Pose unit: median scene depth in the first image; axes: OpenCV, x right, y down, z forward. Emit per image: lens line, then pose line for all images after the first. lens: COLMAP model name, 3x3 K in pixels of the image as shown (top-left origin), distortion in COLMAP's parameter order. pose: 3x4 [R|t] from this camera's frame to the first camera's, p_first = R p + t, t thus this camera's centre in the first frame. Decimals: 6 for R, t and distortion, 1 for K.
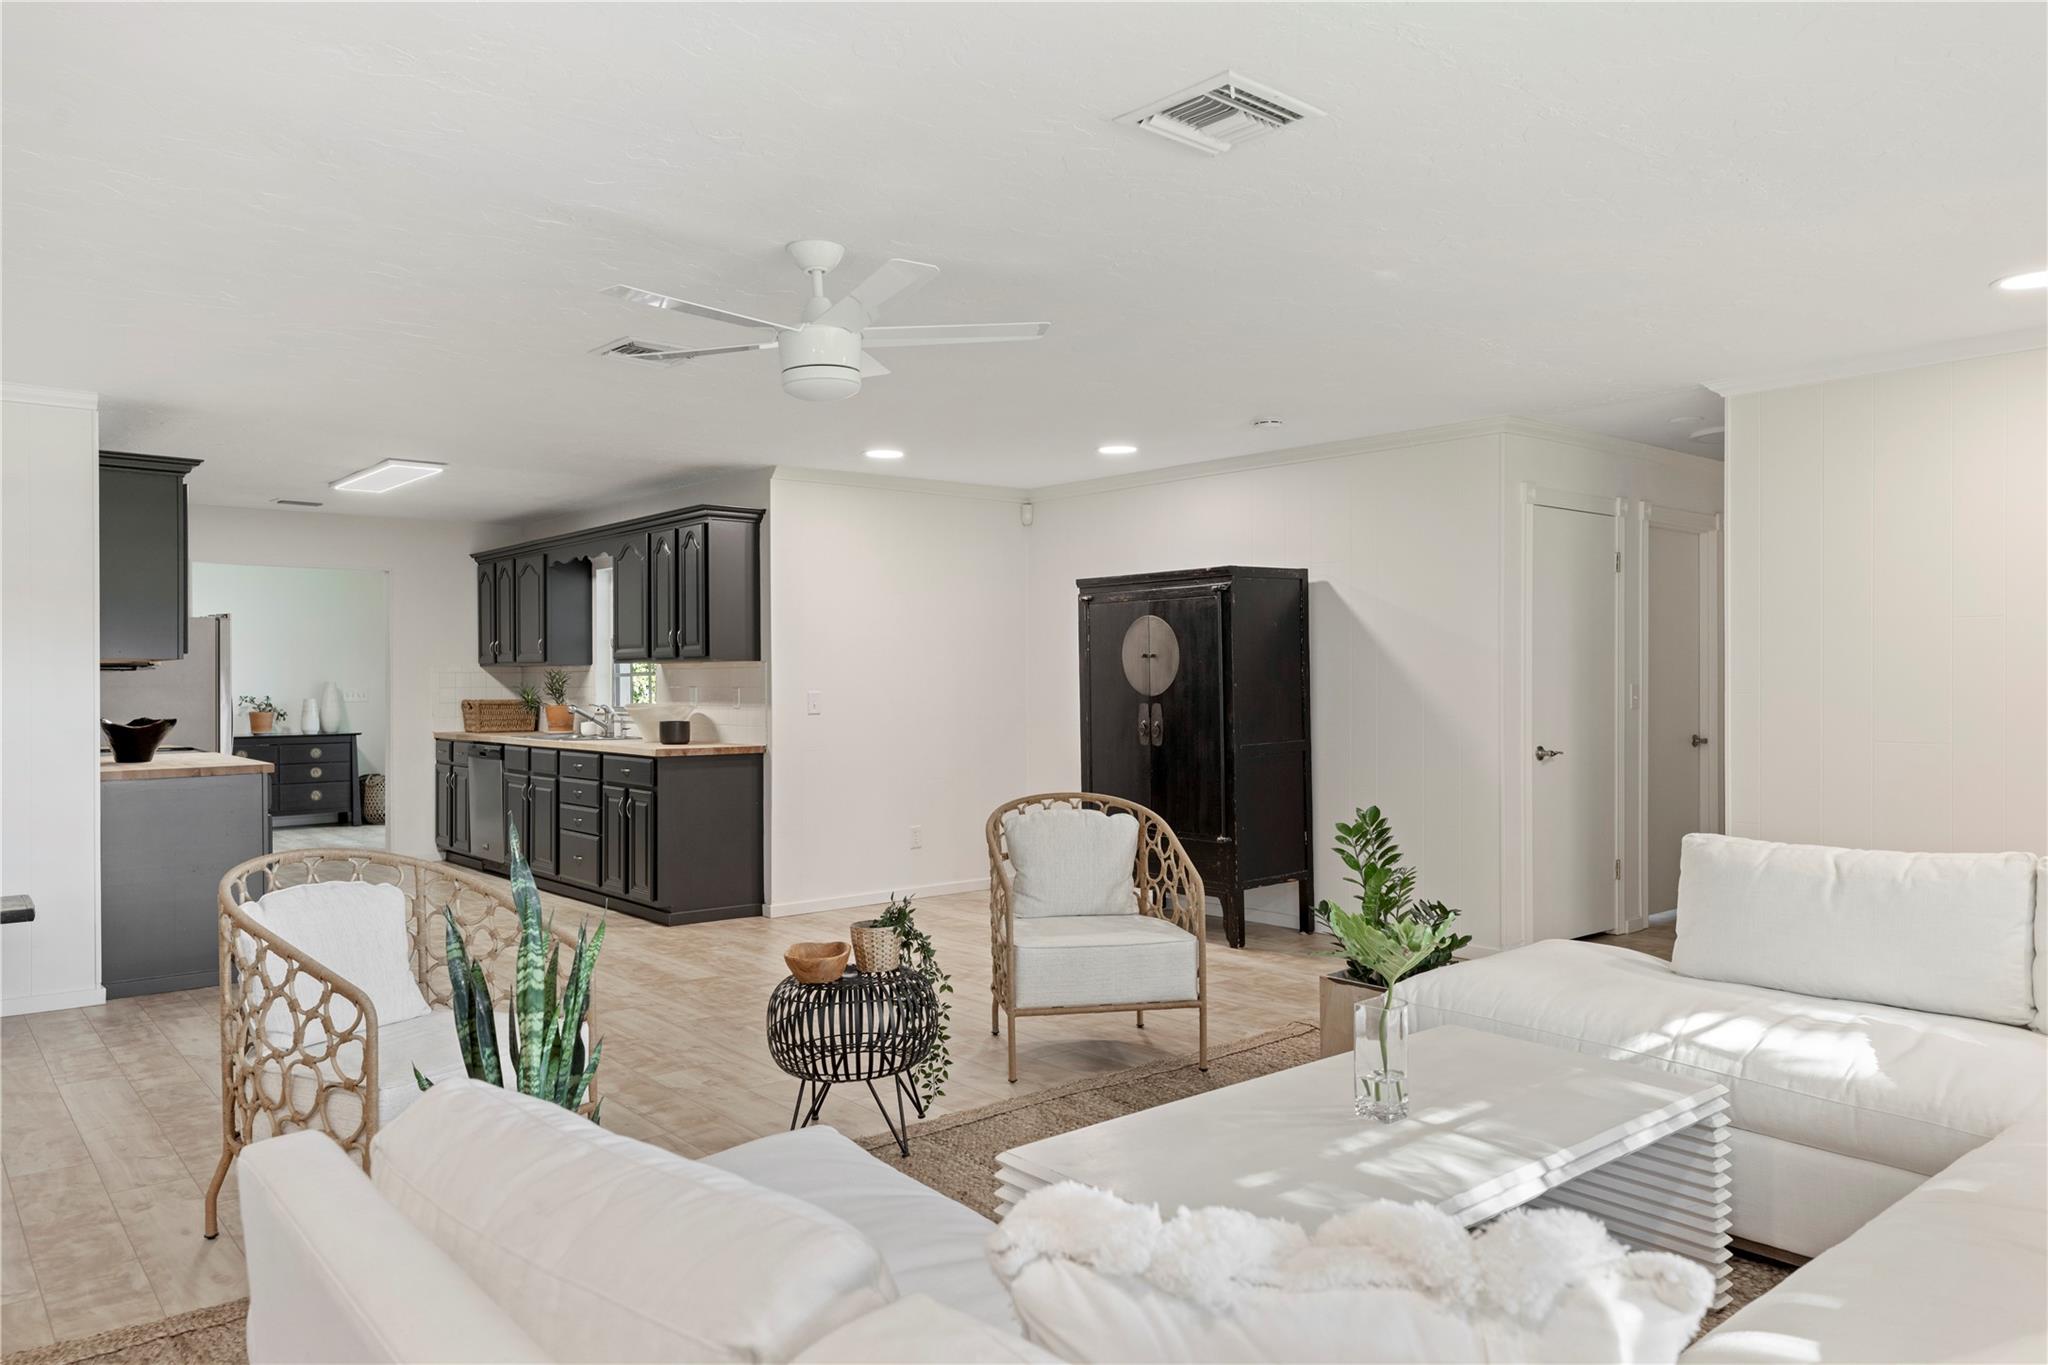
lens RADIAL K [[1365.8, 0, 1036.3], [0, 1365.8, 676.3], [0, 0, 1]] dist [0.011823, 0.003232]
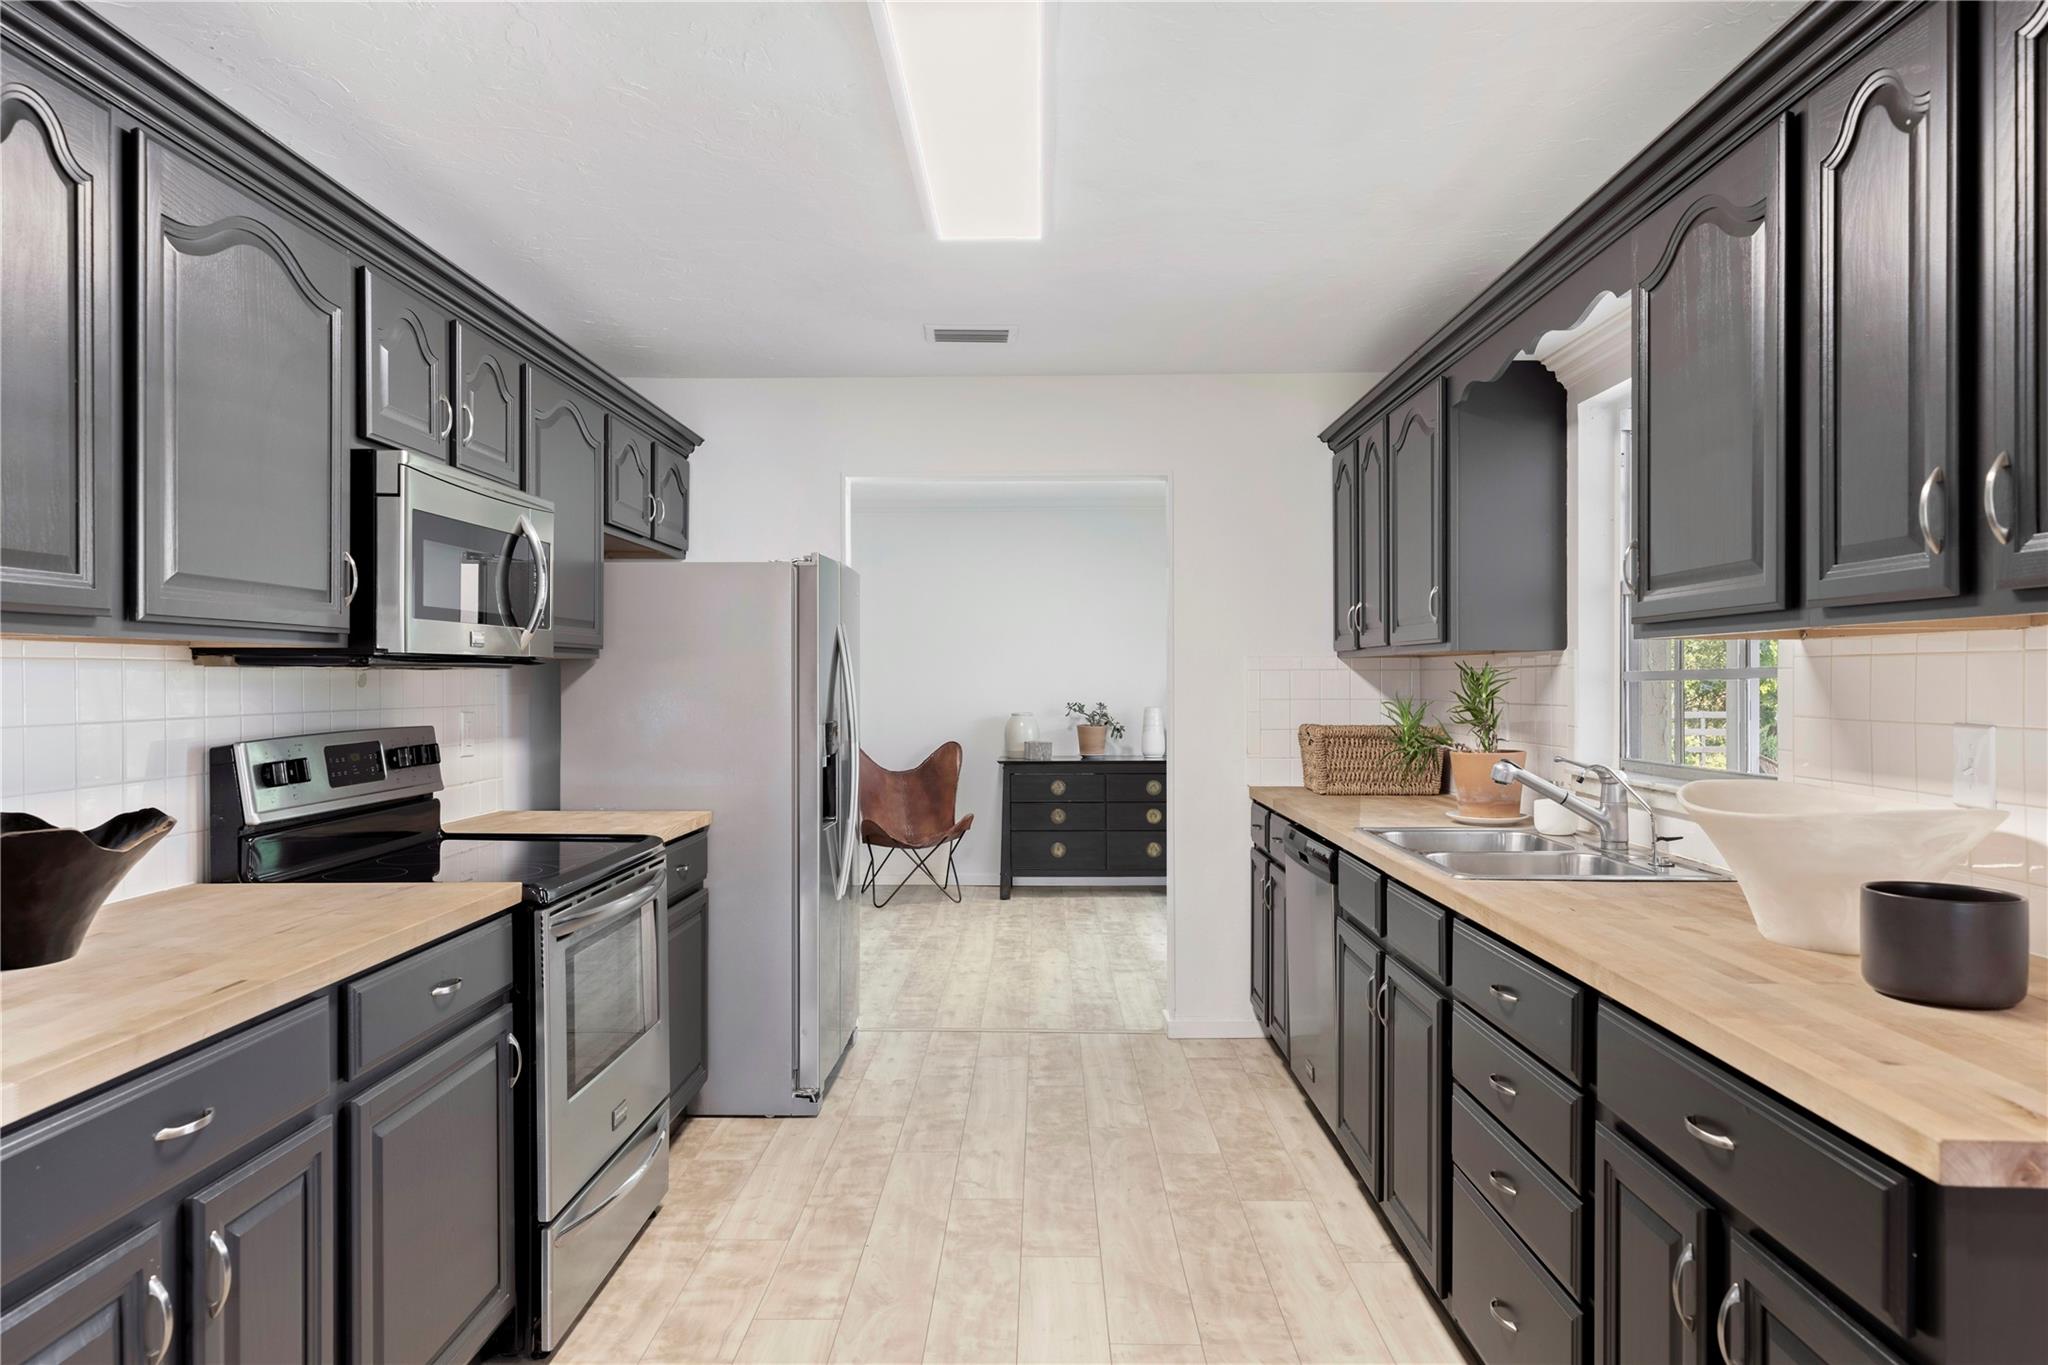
lens RADIAL K [[1343.1, 0, 971.7], [0, 1343.1, 674.0], [0, 0, 1]] dist [-0.006814, 0.002205]
pose [[0.739350, 0.001114, -0.673320, -0.193219], [-0.001717, 0.999998, -0.000231, -0.000844], [0.673319, 0.001327, 0.739351, 0.605455]]
